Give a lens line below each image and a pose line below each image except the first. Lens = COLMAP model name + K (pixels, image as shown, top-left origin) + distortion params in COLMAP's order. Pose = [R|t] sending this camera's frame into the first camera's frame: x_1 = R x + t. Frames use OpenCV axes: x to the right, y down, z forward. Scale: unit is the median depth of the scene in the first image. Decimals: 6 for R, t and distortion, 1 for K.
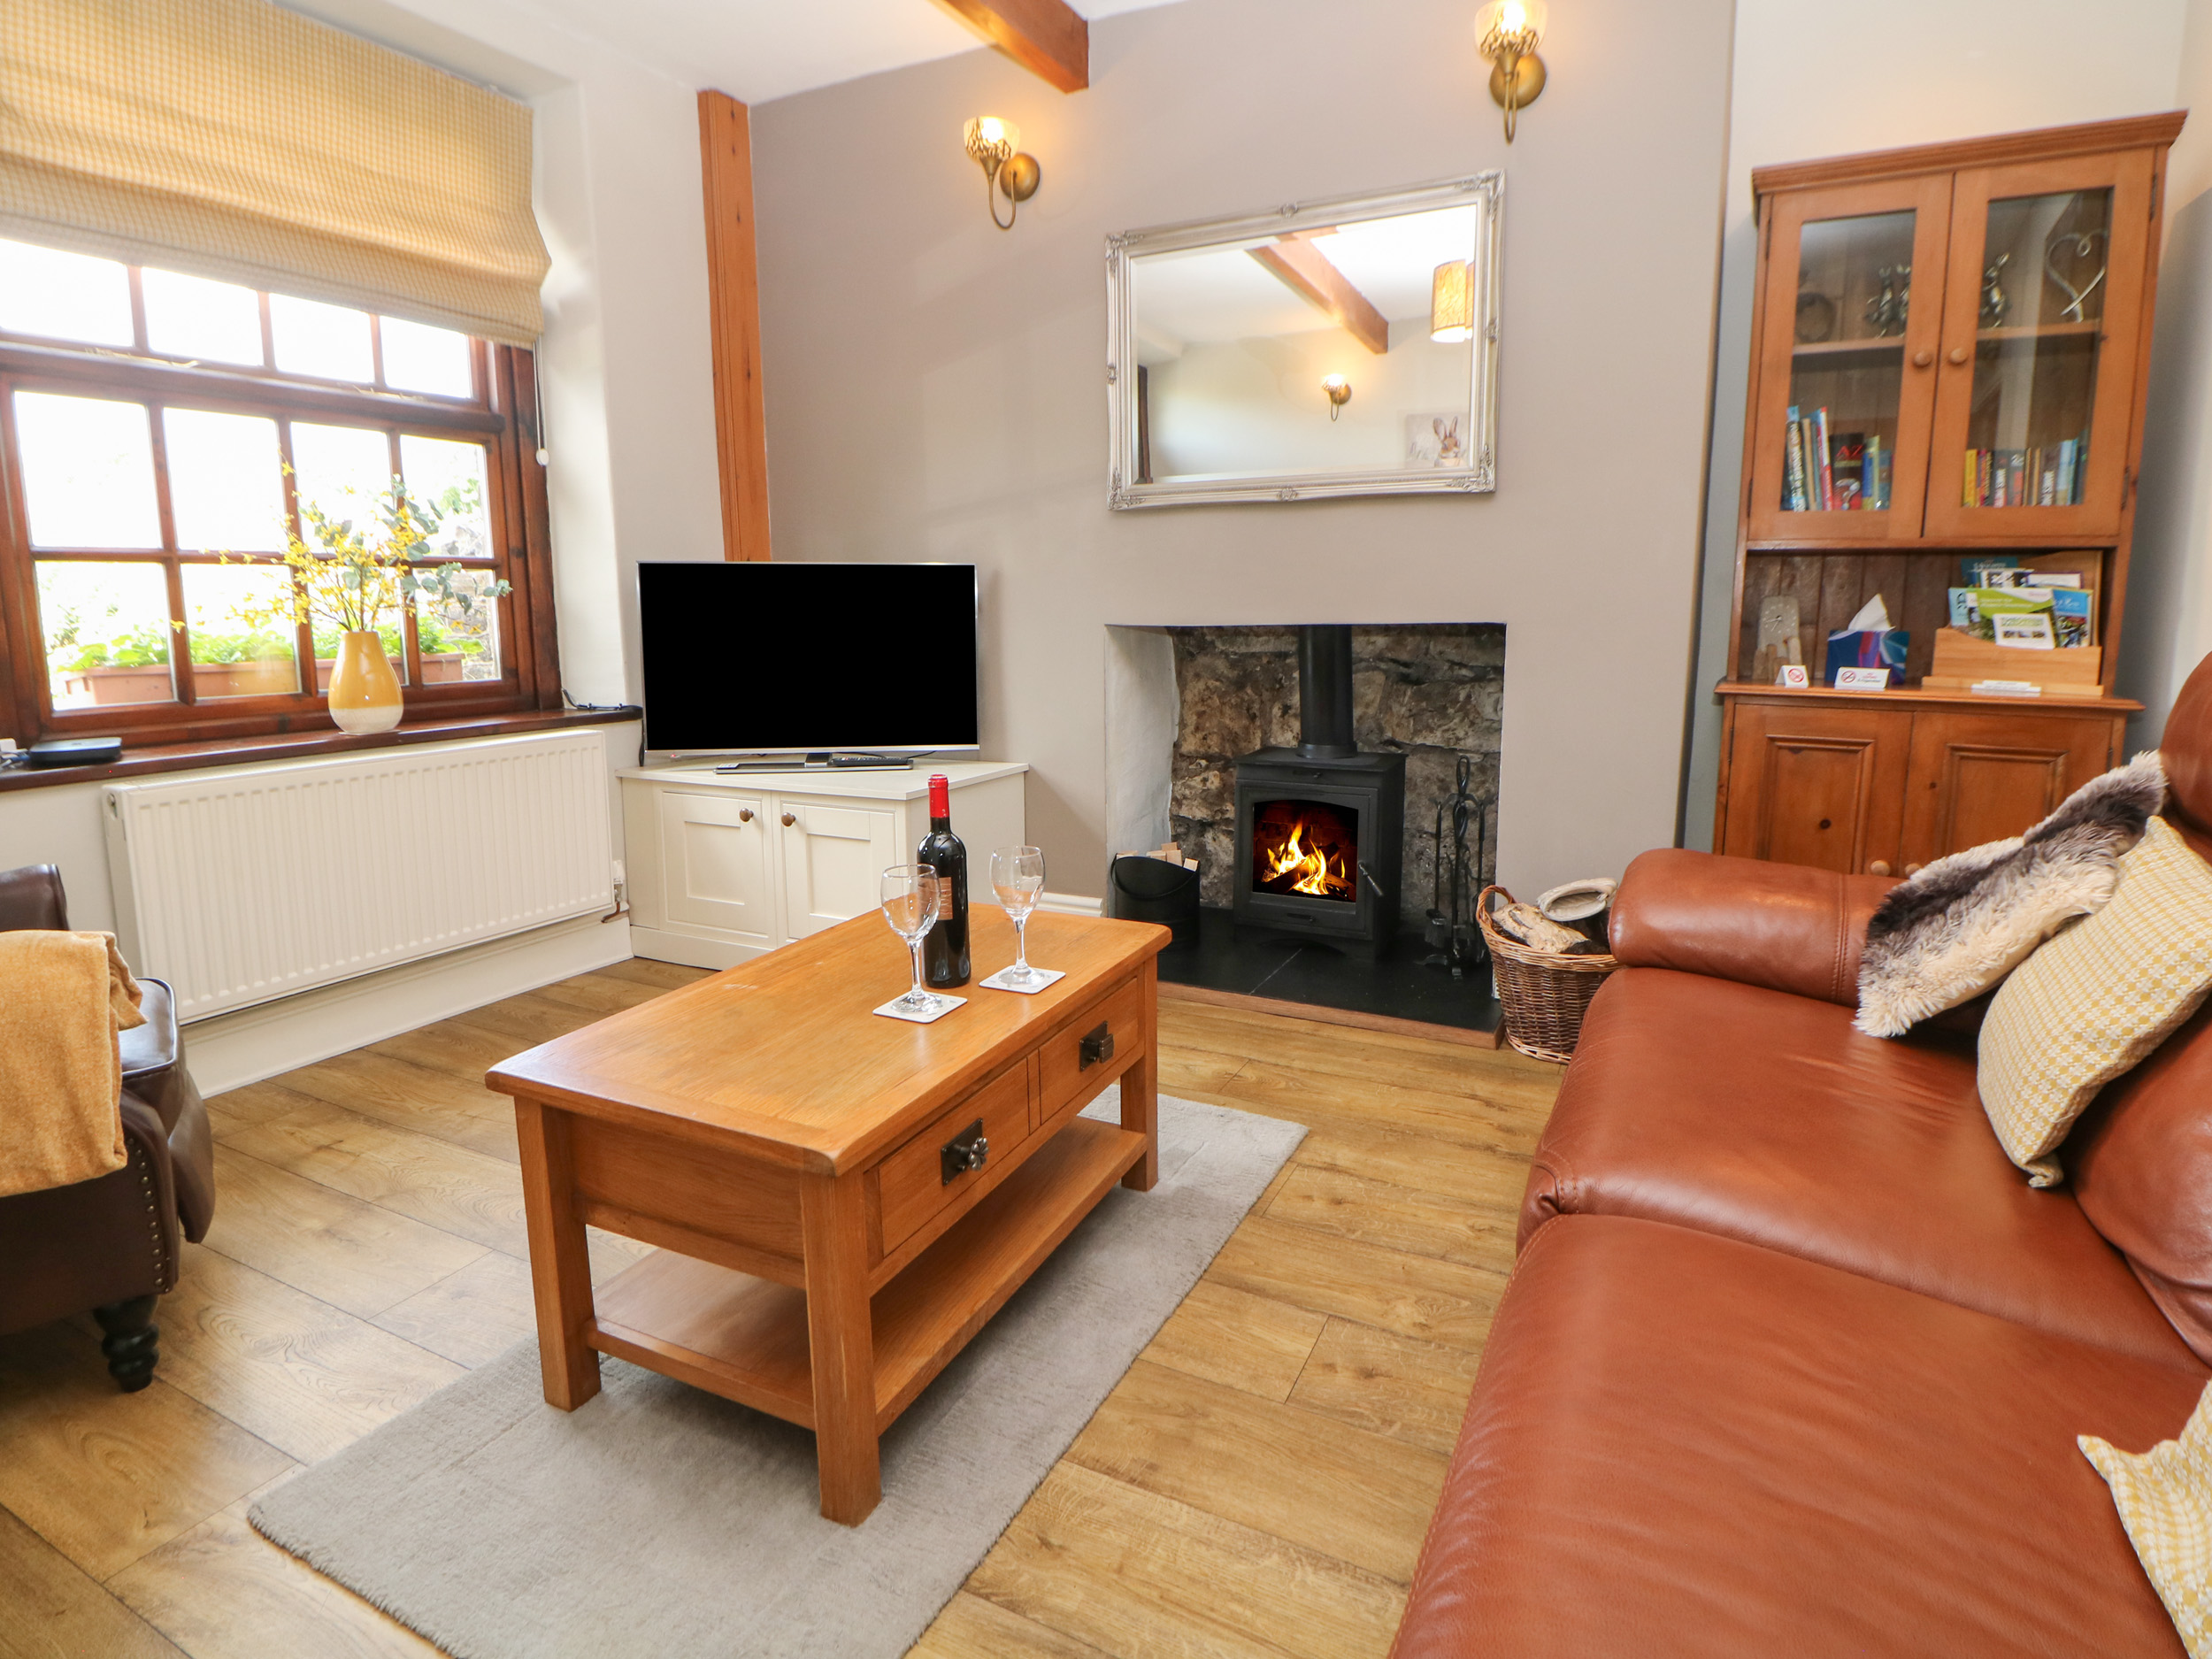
lens RADIAL K [[1132.6, 0, 1103.8], [0, 1132.6, 763.9], [0, 0, 1]] dist [-0.002214, -0.011766]
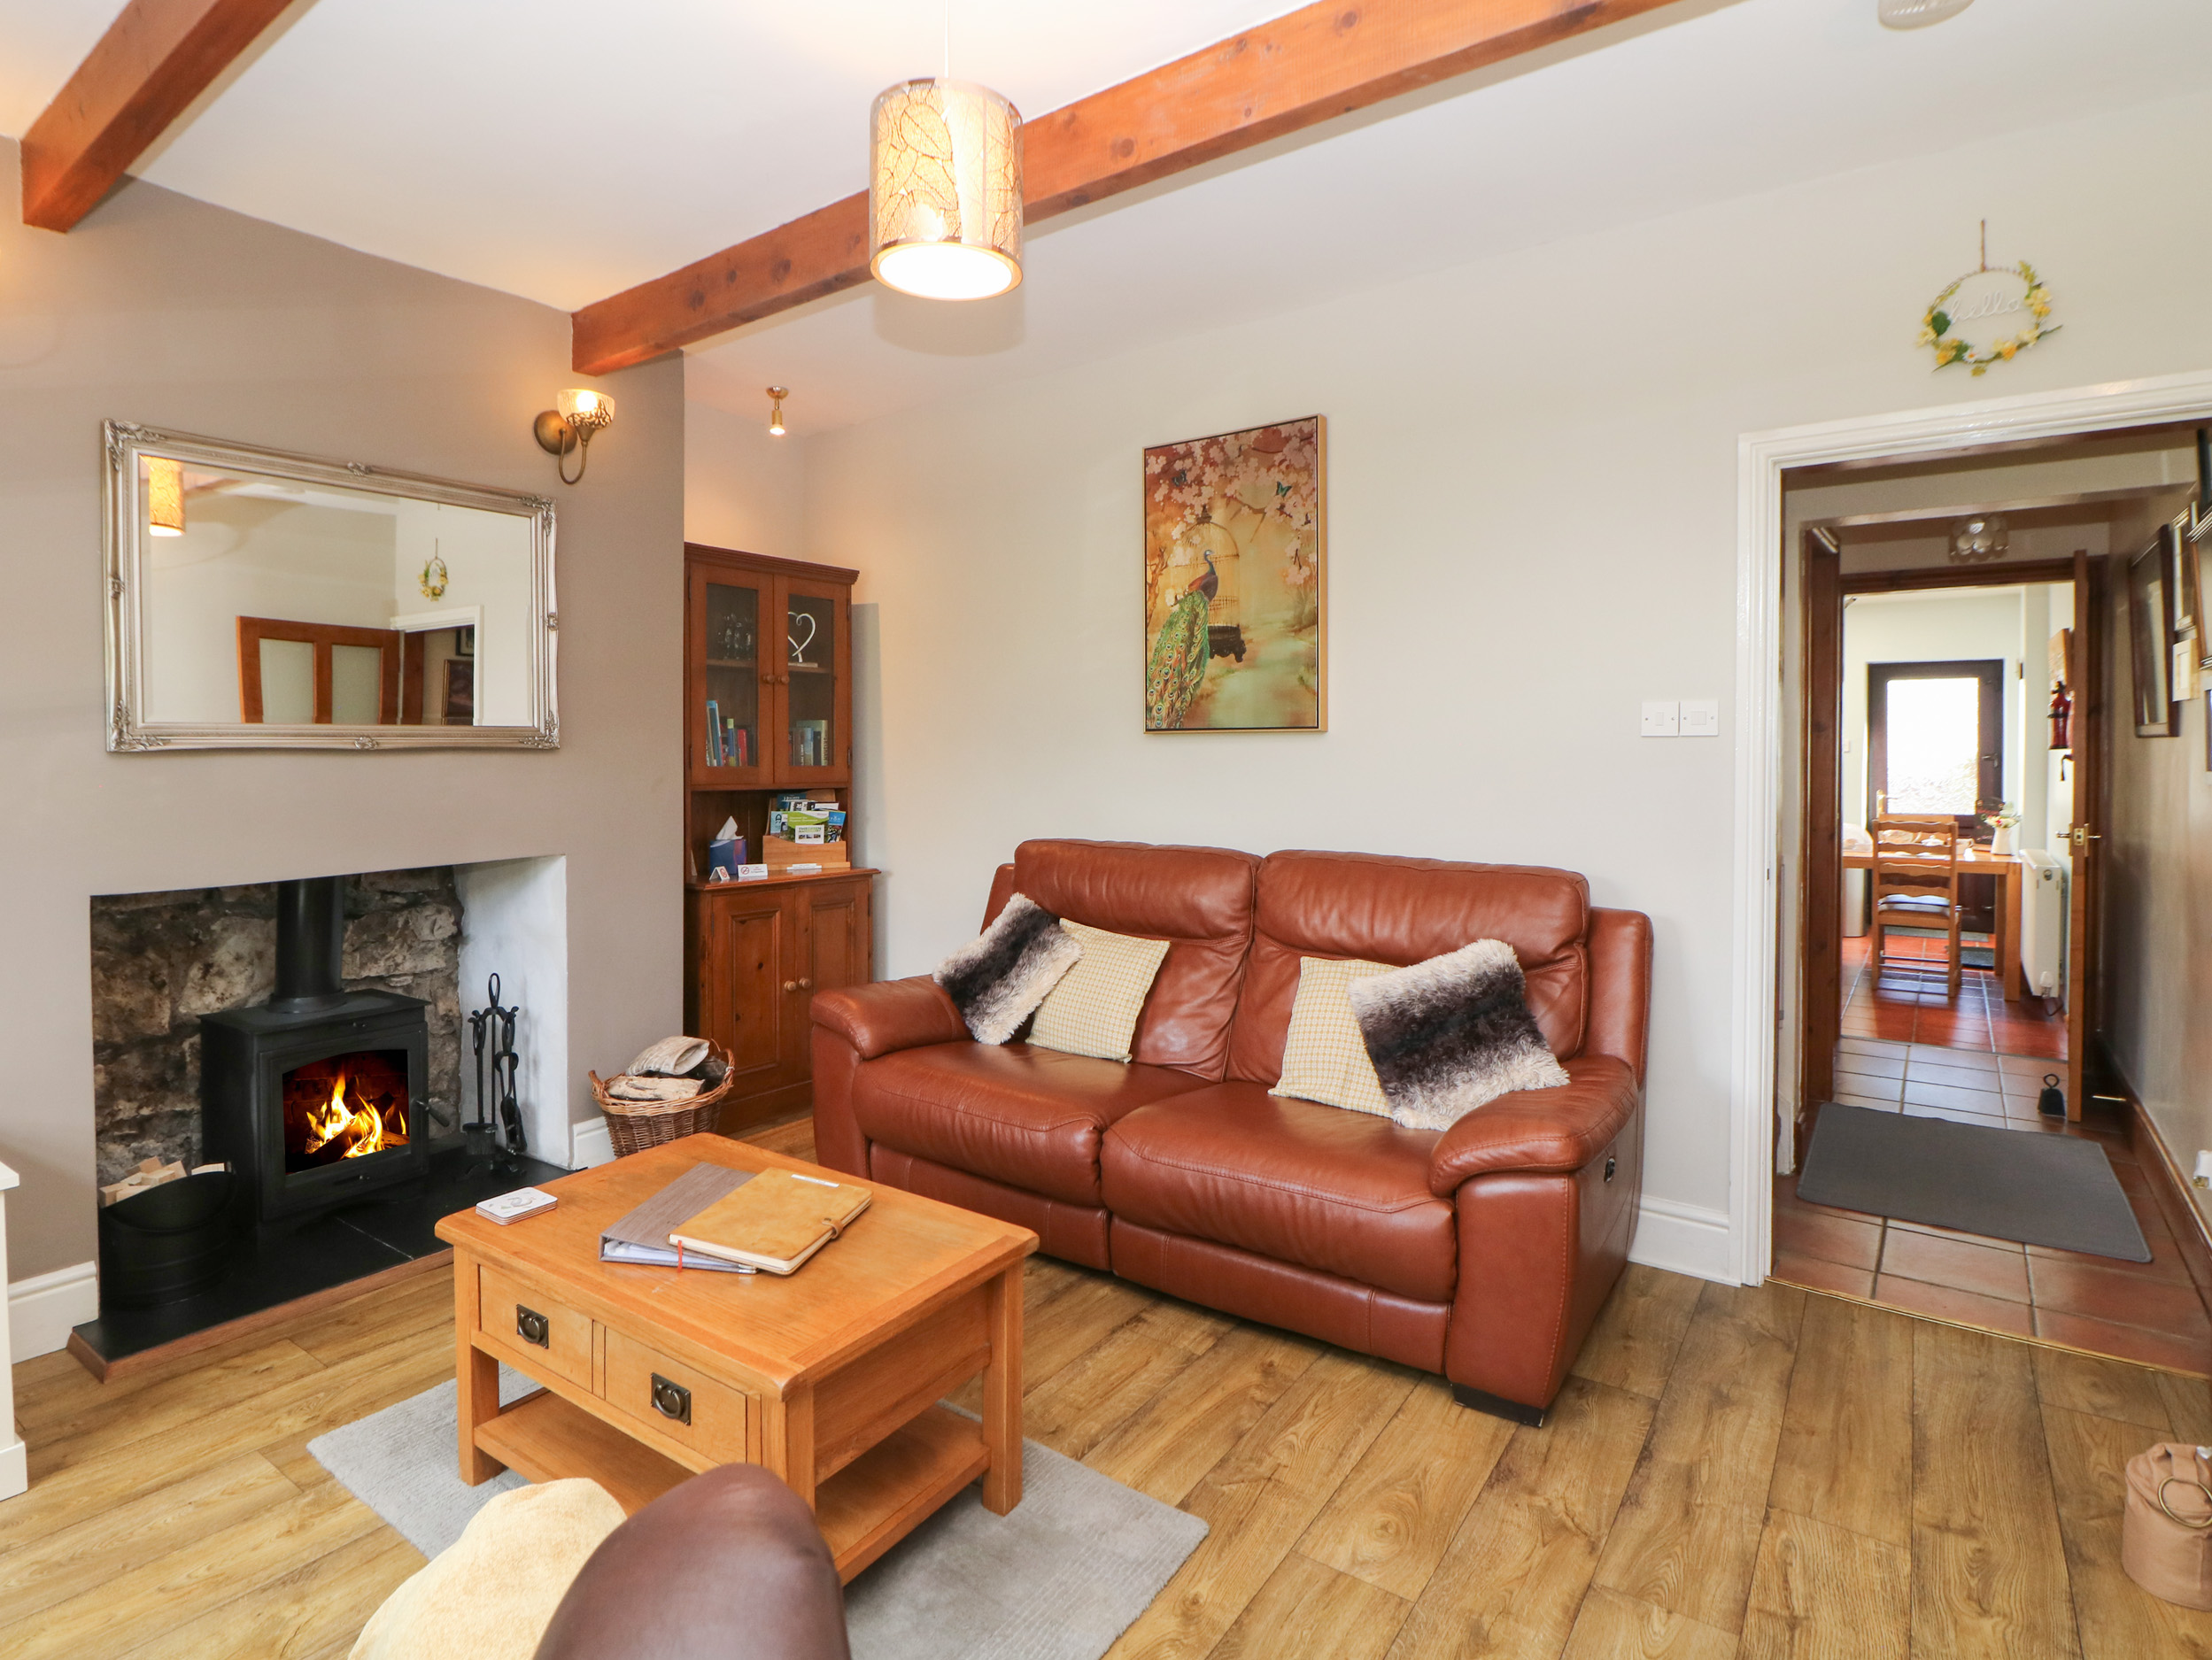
lens RADIAL K [[1159.4, 0, 1111.4], [0, 1159.4, 756.9], [0, 0, 1]] dist [-0.001164, -0.013037]
pose [[0.147847, -0.007562, 0.988981, -0.825237], [0.141591, 0.989832, -0.013599, -0.134307], [-0.978822, 0.142041, 0.147414, 0.232558]]
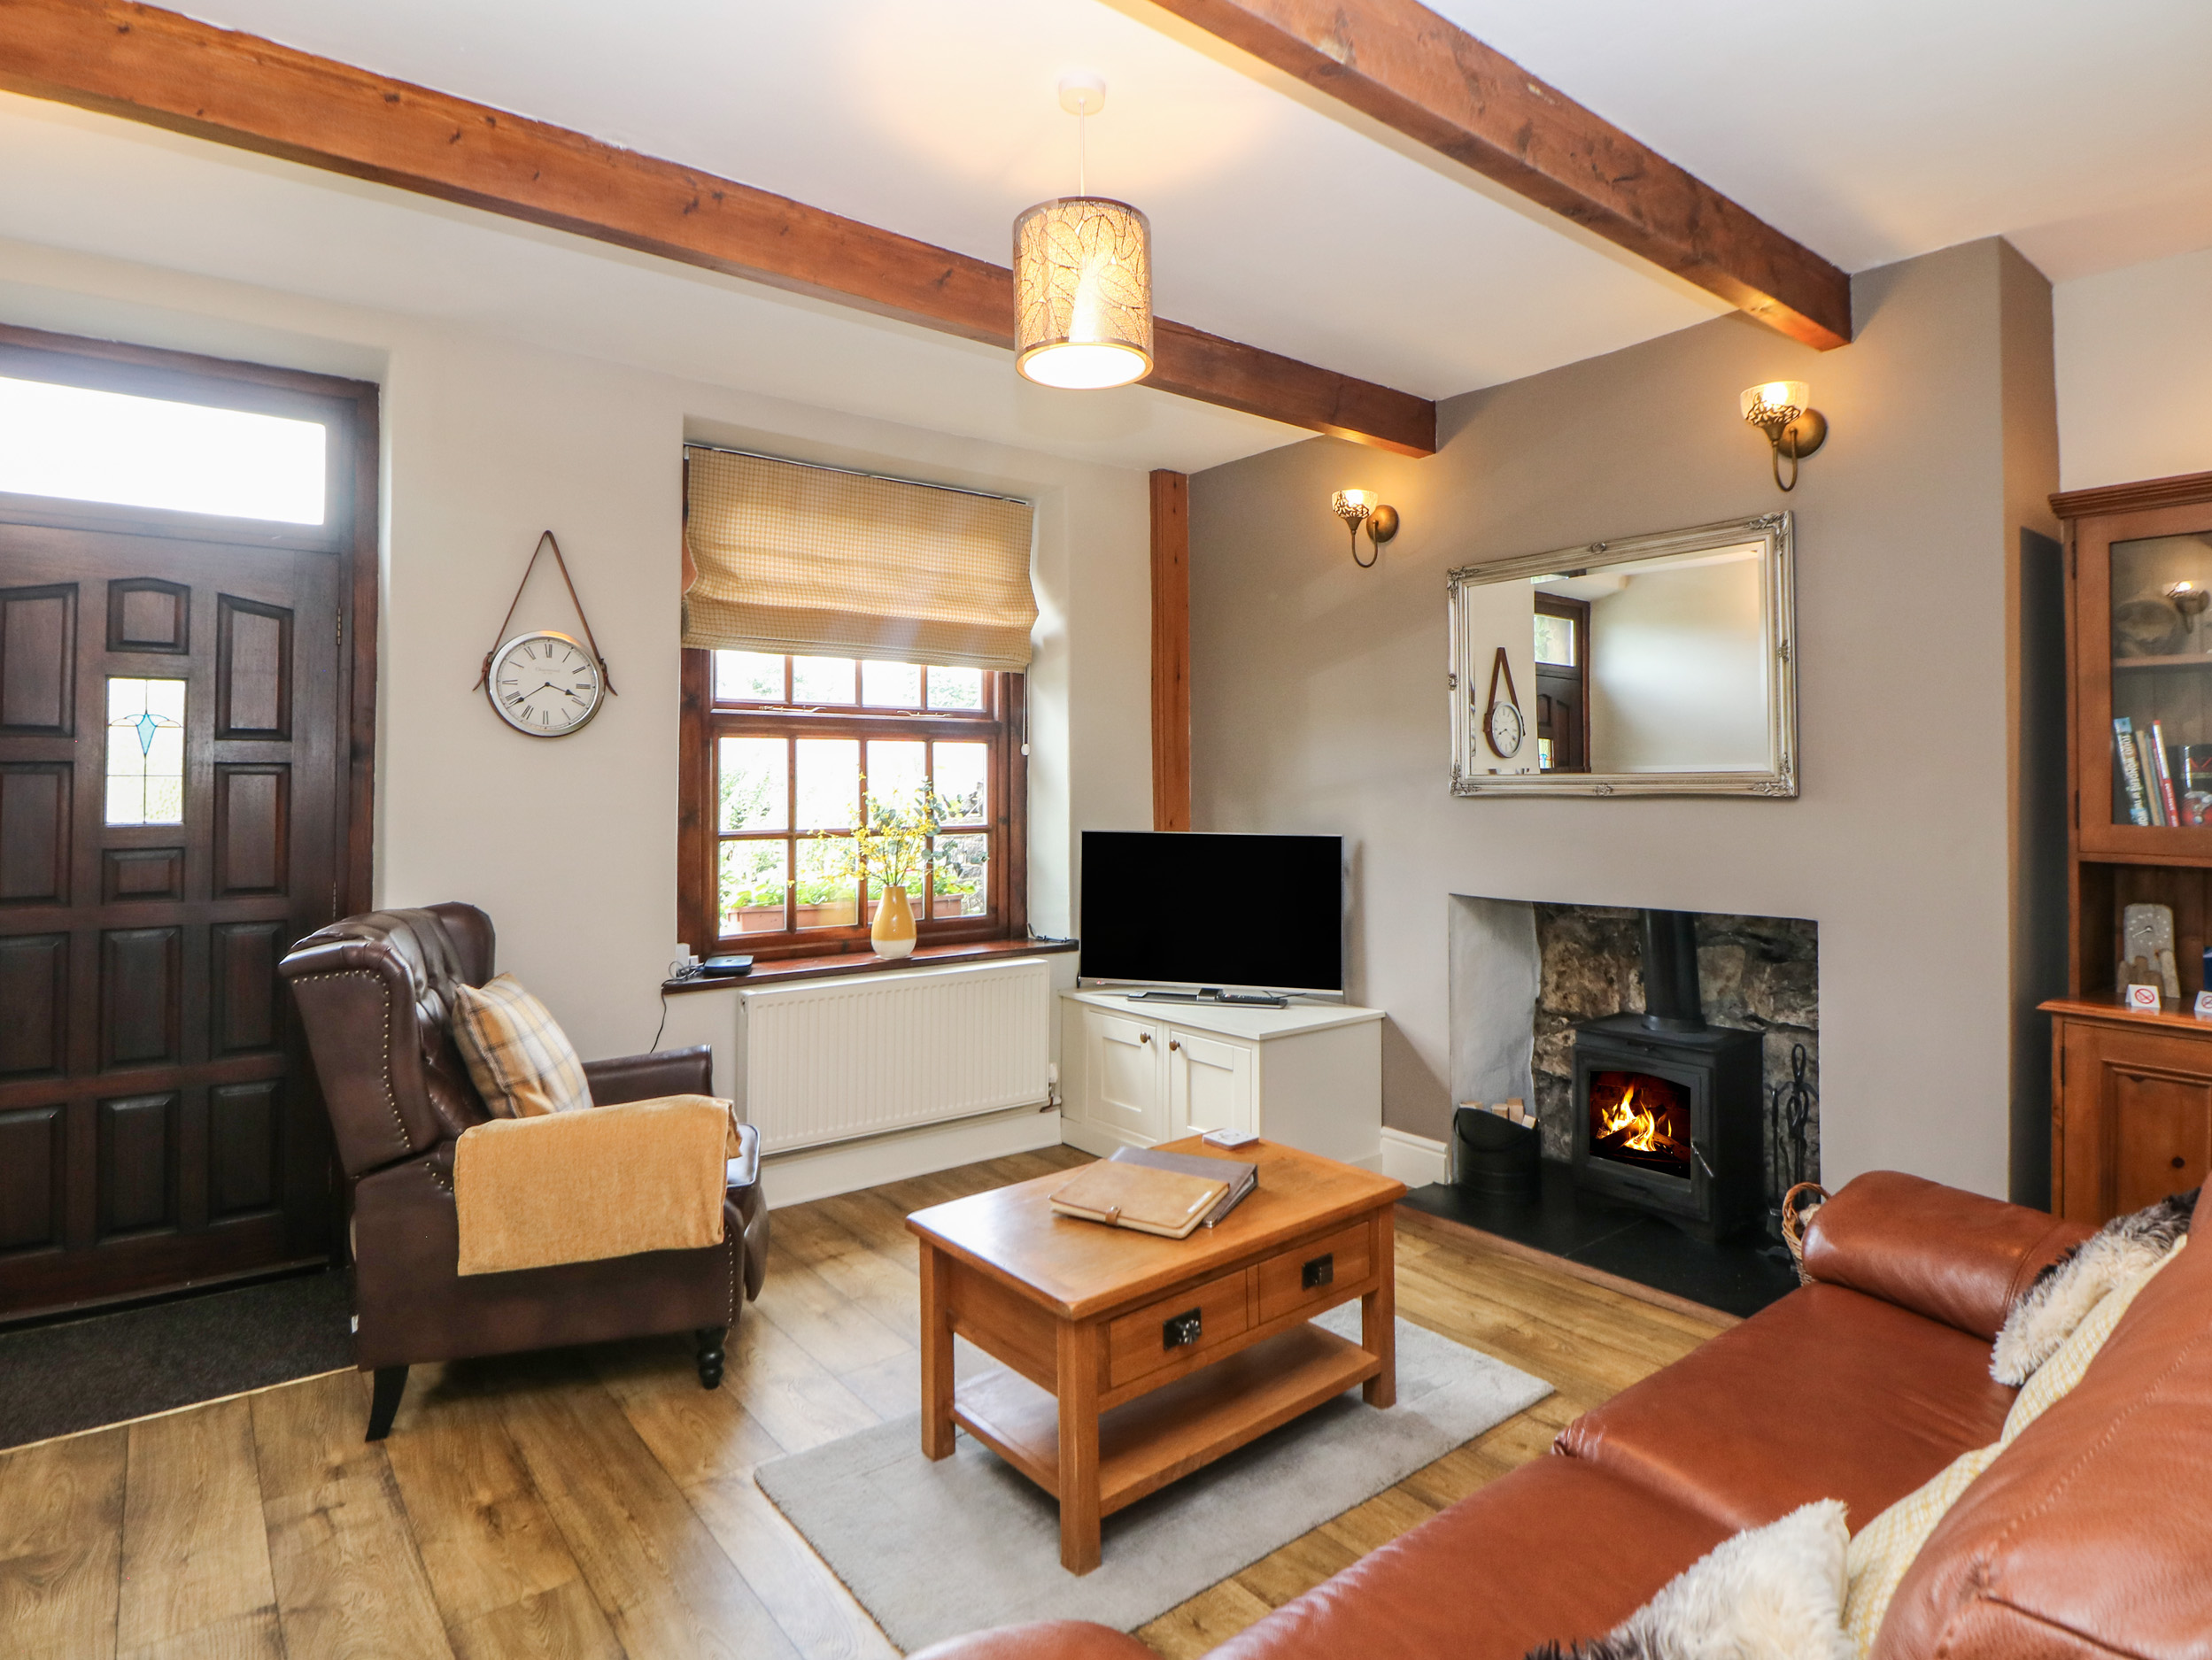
lens RADIAL K [[1159.4, 0, 1111.4], [0, 1159.4, 756.9], [0, 0, 1]] dist [-0.001164, -0.013037]
pose [[0.908767, -0.008711, -0.417214, 0.221920], [-0.060475, 0.986479, -0.152324, -0.075652], [0.412899, 0.163658, 0.895952, -0.248997]]
